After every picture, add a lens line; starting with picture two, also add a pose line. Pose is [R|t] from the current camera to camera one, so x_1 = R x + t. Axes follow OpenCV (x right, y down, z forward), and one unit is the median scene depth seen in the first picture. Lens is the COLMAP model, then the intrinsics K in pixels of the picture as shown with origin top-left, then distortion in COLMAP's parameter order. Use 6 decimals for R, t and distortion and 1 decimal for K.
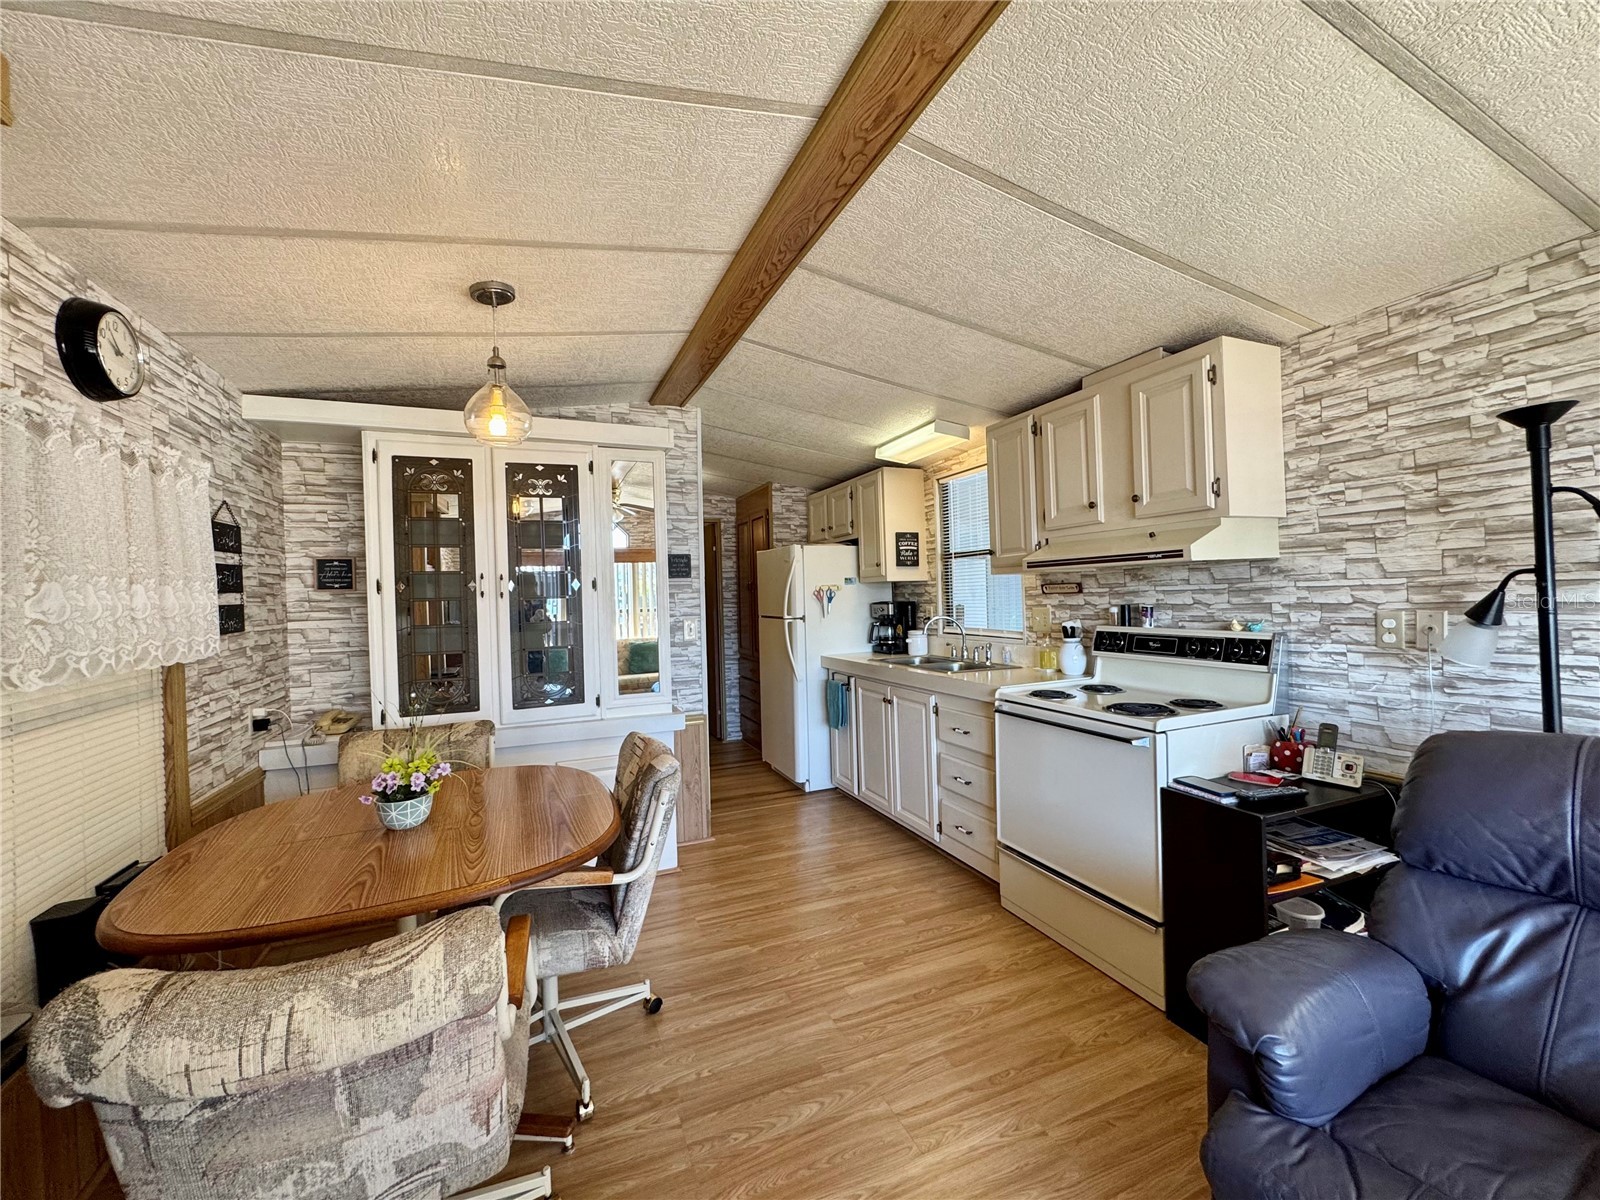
lens RADIAL K [[639.7, 0, 800.4], [0, 639.7, 598.4], [0, 0, 1]] dist [-0.003785, -0.000084]
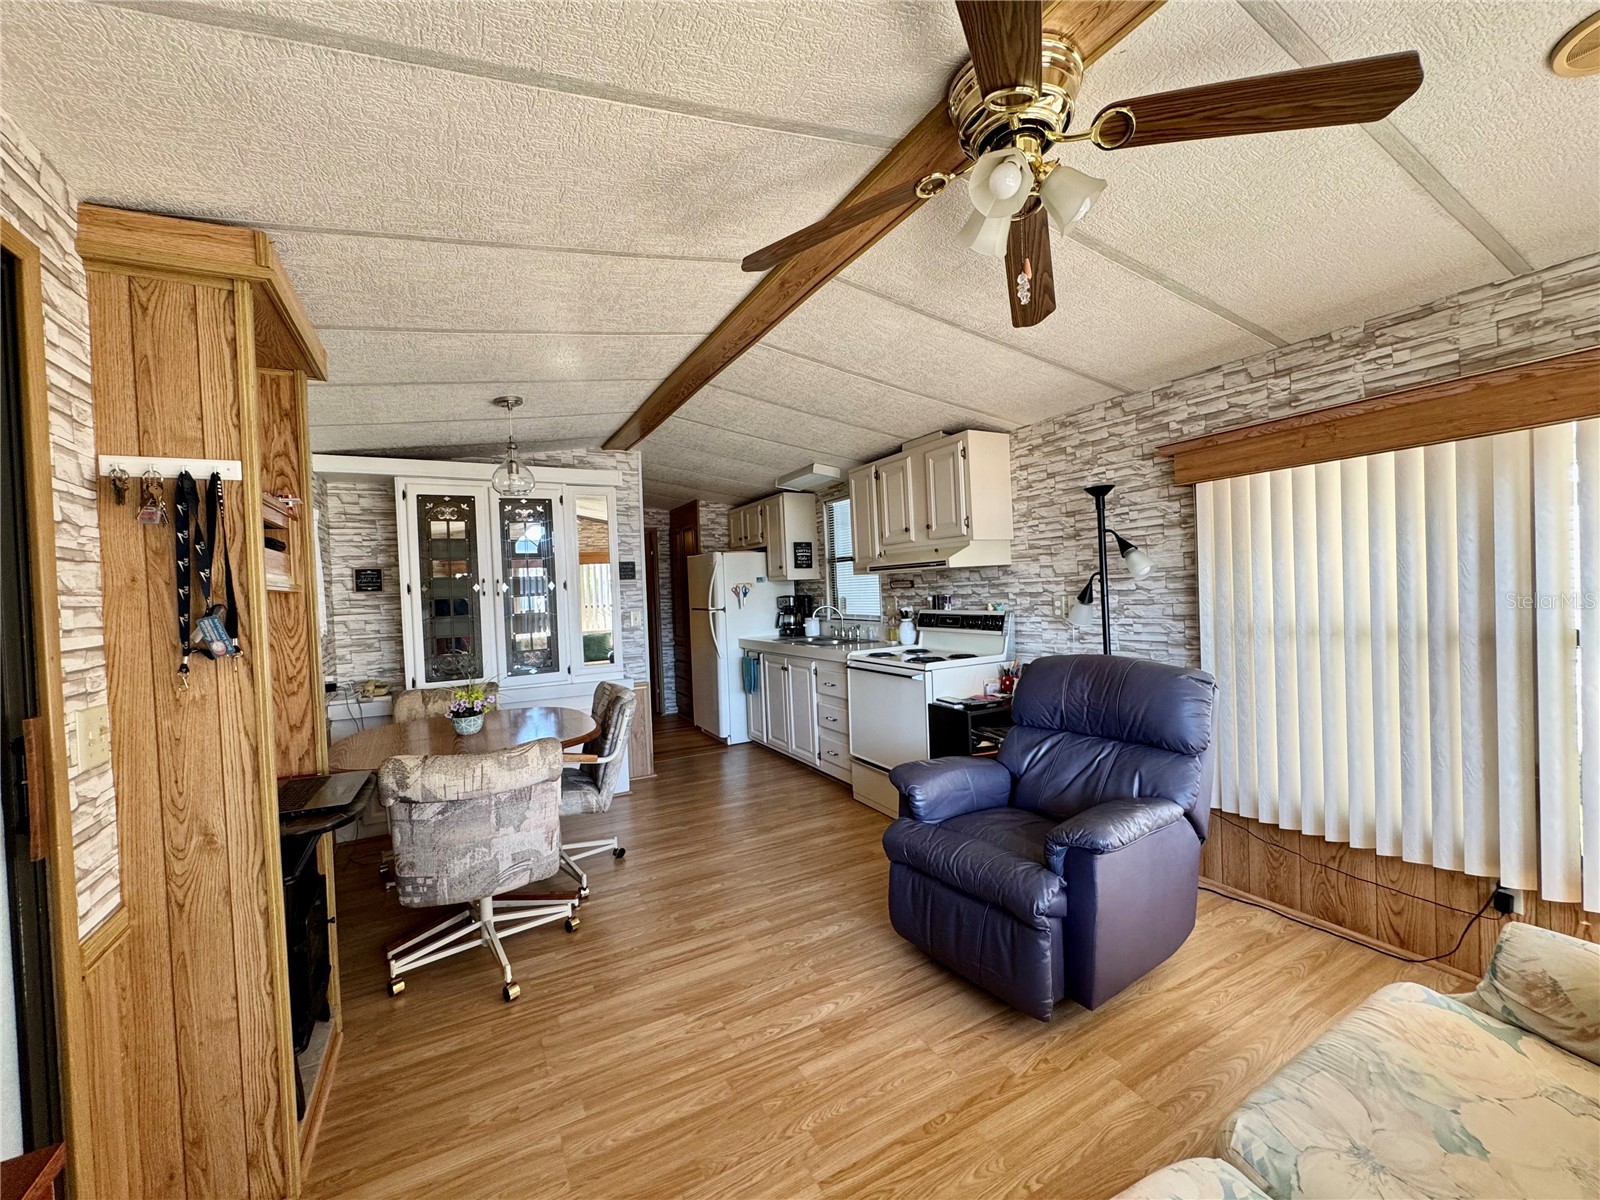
lens RADIAL K [[639.7, 0, 800.4], [0, 639.7, 598.4], [0, 0, 1]] dist [-0.003785, -0.000084]
pose [[0.995221, -0.013660, 0.096688, 0.065143], [0.013033, 0.999890, 0.007110, 0.003784], [-0.096774, -0.005816, 0.995289, -0.567697]]
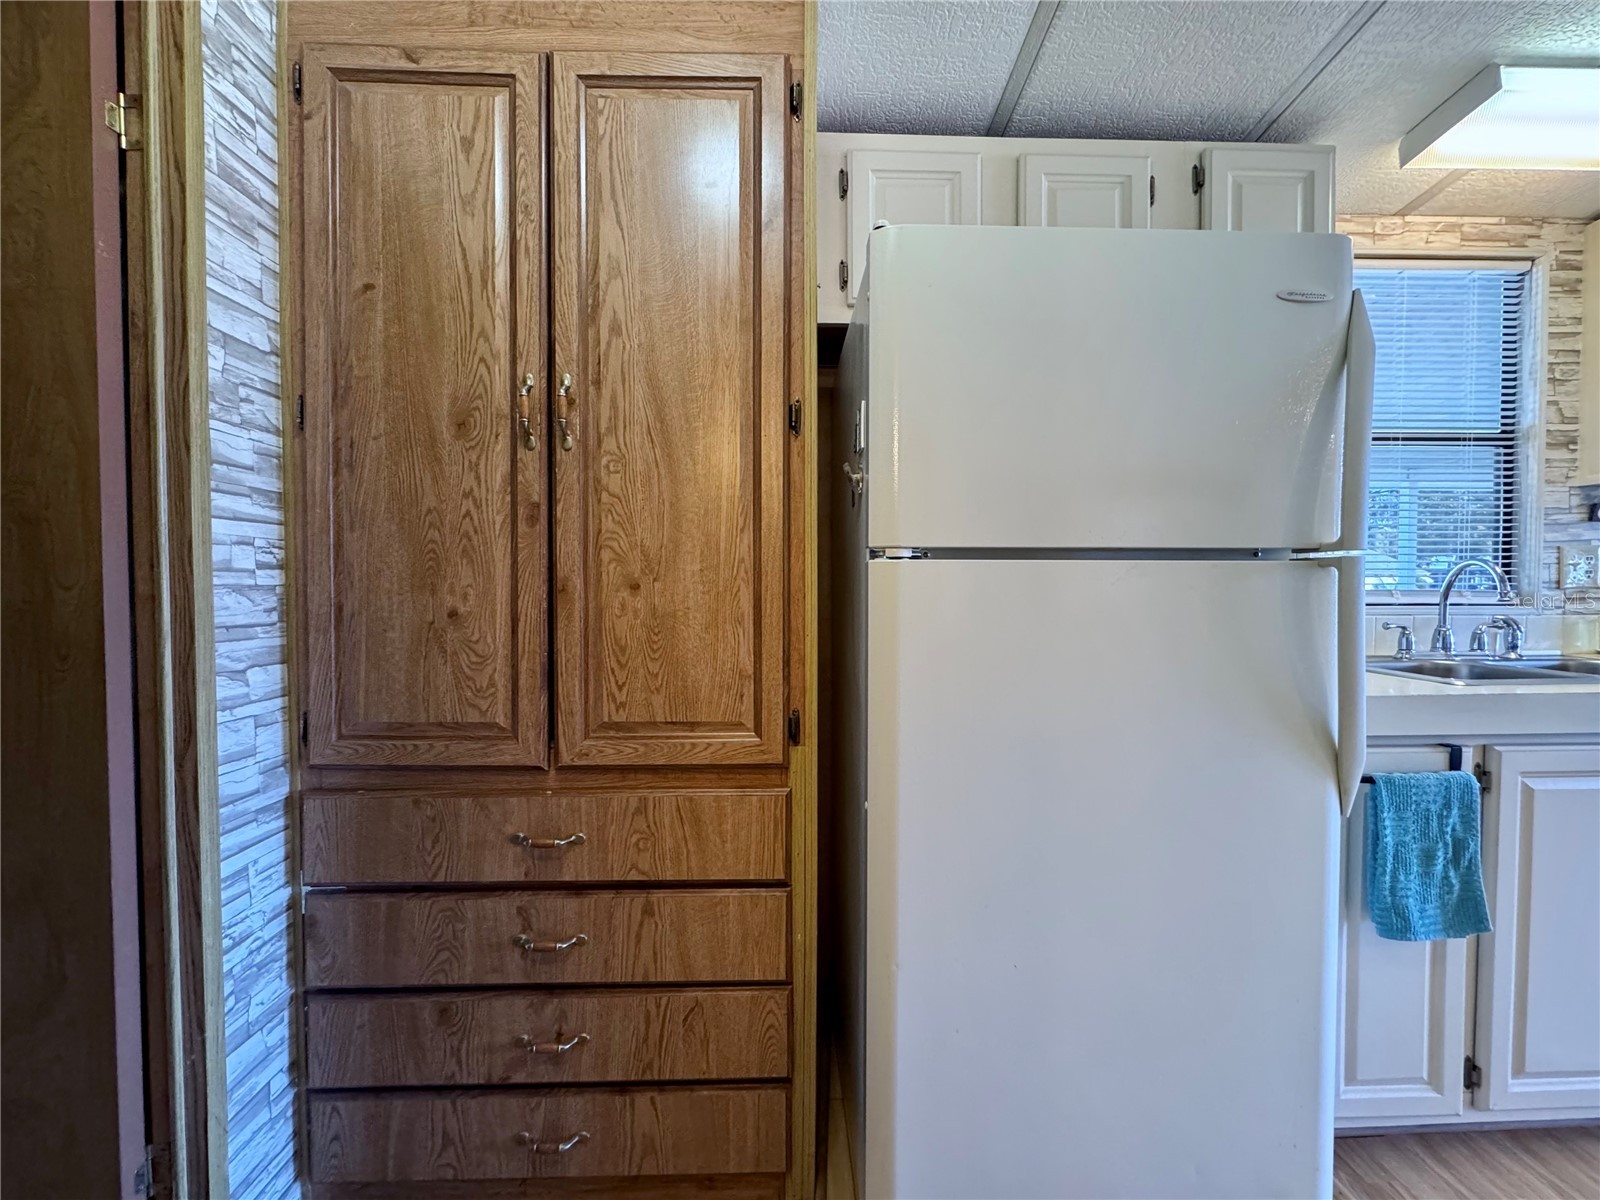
lens RADIAL K [[639.9, 0, 798.4], [0, 639.9, 596.4], [0, 0, 1]] dist [-0.003636, 0.000250]
pose [[0.358660, 0.002907, 0.933464, -0.585791], [-0.003898, 0.999991, -0.001617, 0.093772], [-0.933460, -0.003059, 0.358669, 2.159322]]
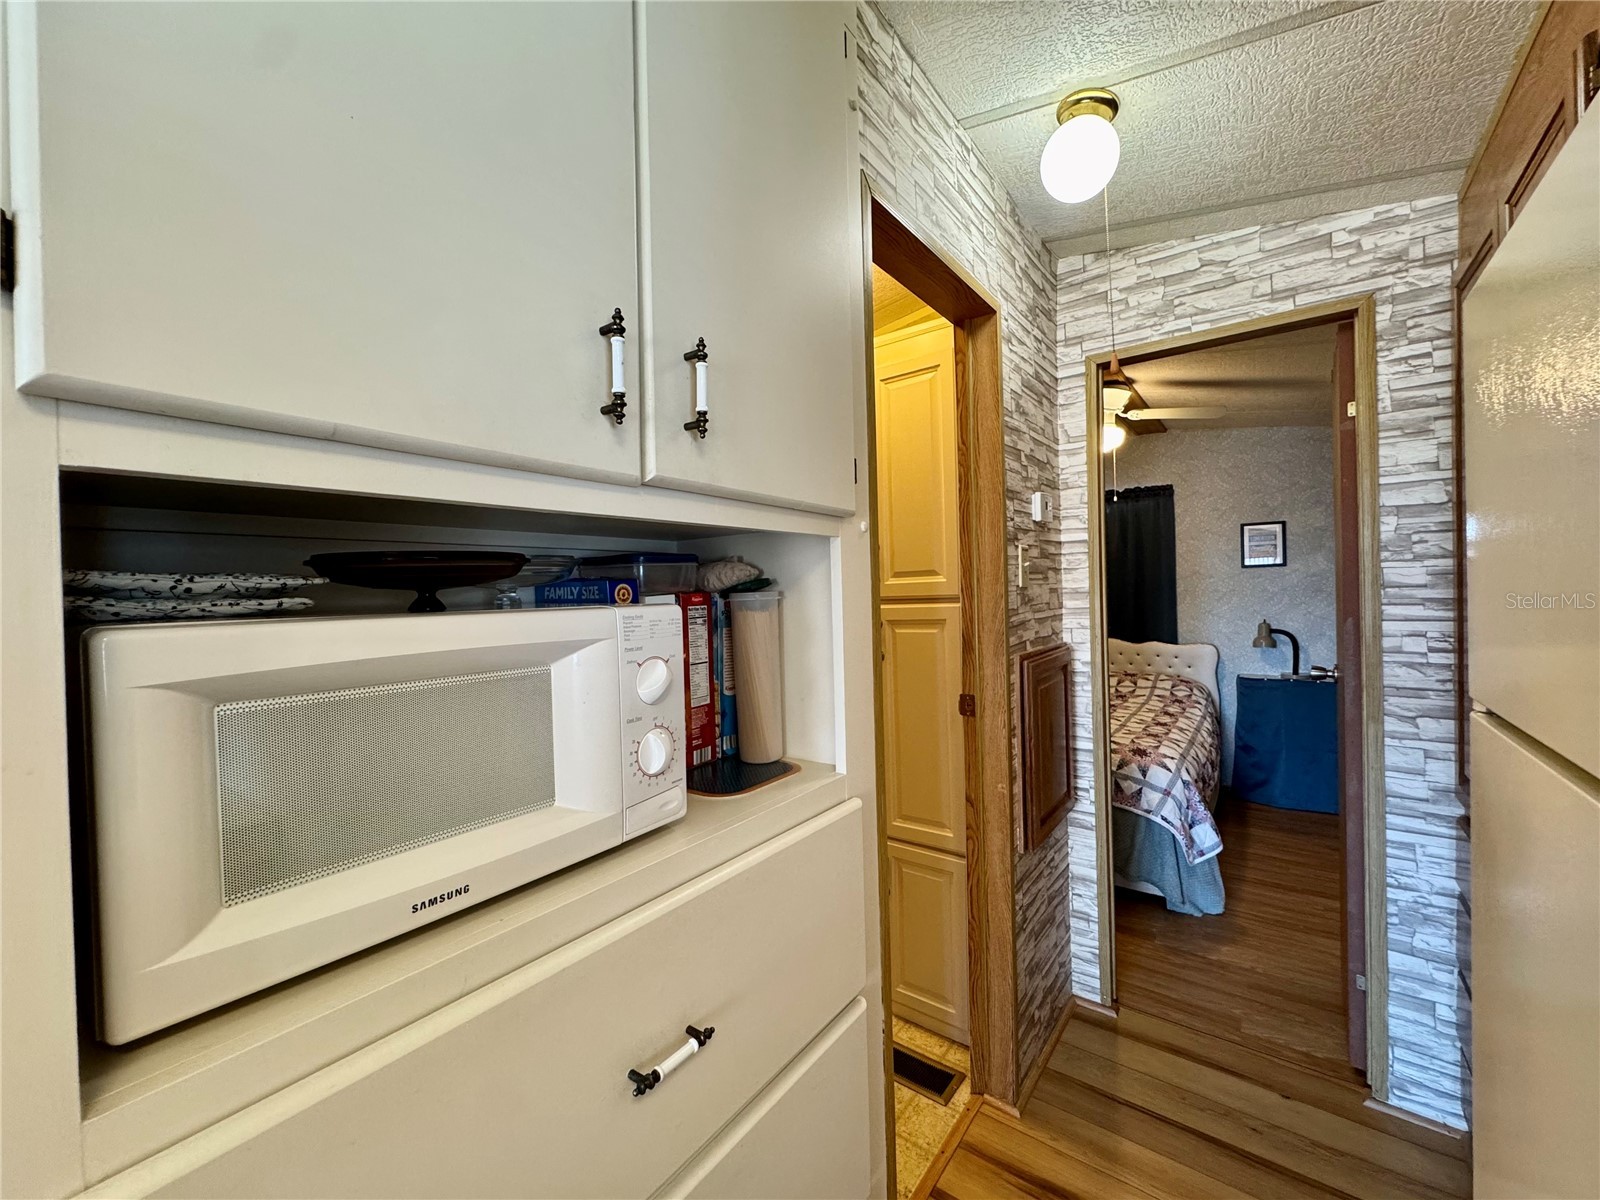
lens RADIAL K [[639.7, 0, 800.4], [0, 639.7, 598.4], [0, 0, 1]] dist [-0.003785, -0.000084]
pose [[0.497897, 0.023401, -0.866921, -0.022895], [0.003798, 0.999567, 0.029162, -0.008814], [0.867228, -0.017812, 0.497593, 1.750637]]
